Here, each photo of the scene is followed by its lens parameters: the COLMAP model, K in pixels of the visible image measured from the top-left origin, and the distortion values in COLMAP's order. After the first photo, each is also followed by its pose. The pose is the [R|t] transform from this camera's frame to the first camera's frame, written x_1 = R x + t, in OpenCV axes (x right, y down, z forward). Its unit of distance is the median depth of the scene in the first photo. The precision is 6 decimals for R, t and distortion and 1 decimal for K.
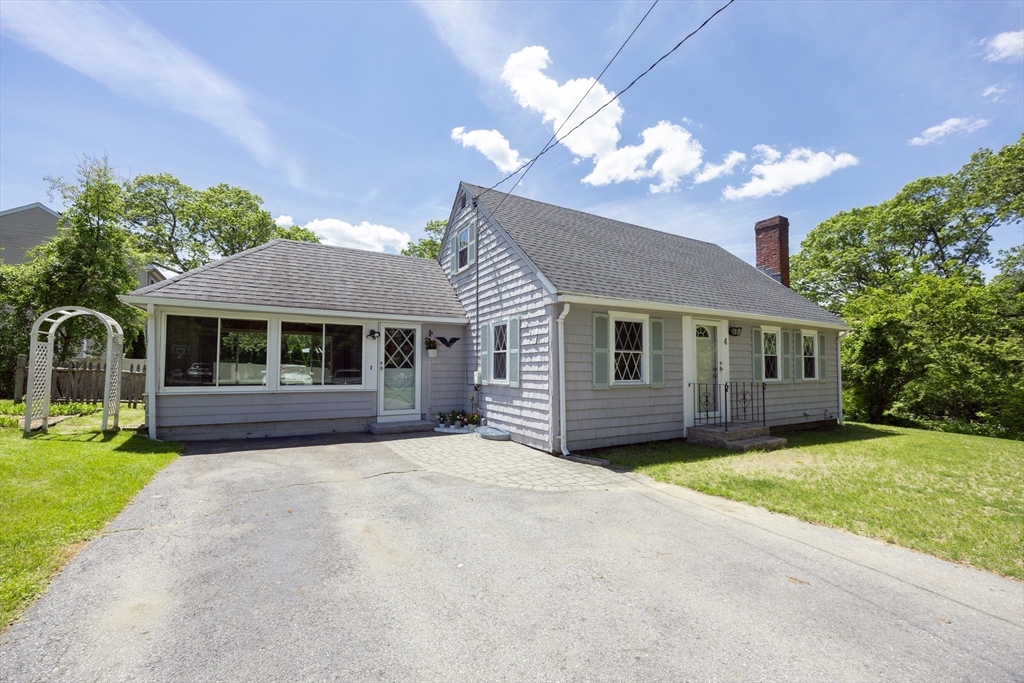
lens RADIAL K [[408.0, 0, 512.0], [0, 408.0, 341.5], [0, 0, 1]] dist [-0.014489, 0.000191]
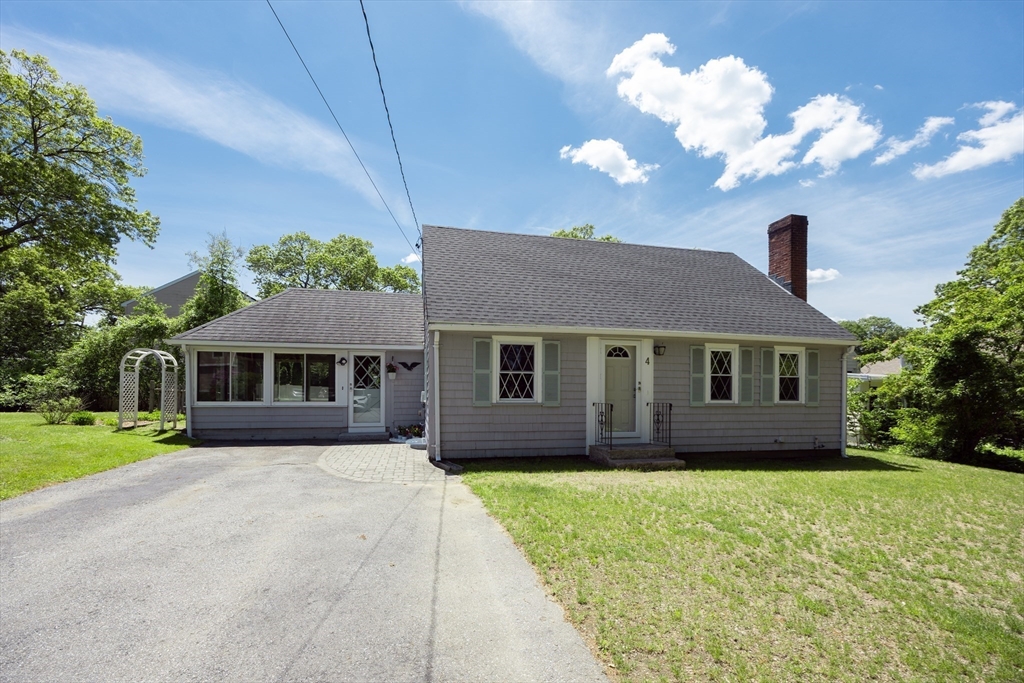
lens RADIAL K [[409.8, 0, 511.7], [0, 409.8, 387.2], [0, 0, 1]] dist [-0.002561, -0.000141]
pose [[0.956558, -0.001259, -0.291539, 0.537517], [0.015262, 0.998836, 0.045763, 0.012822], [0.291142, -0.048225, 0.955464, -0.042949]]
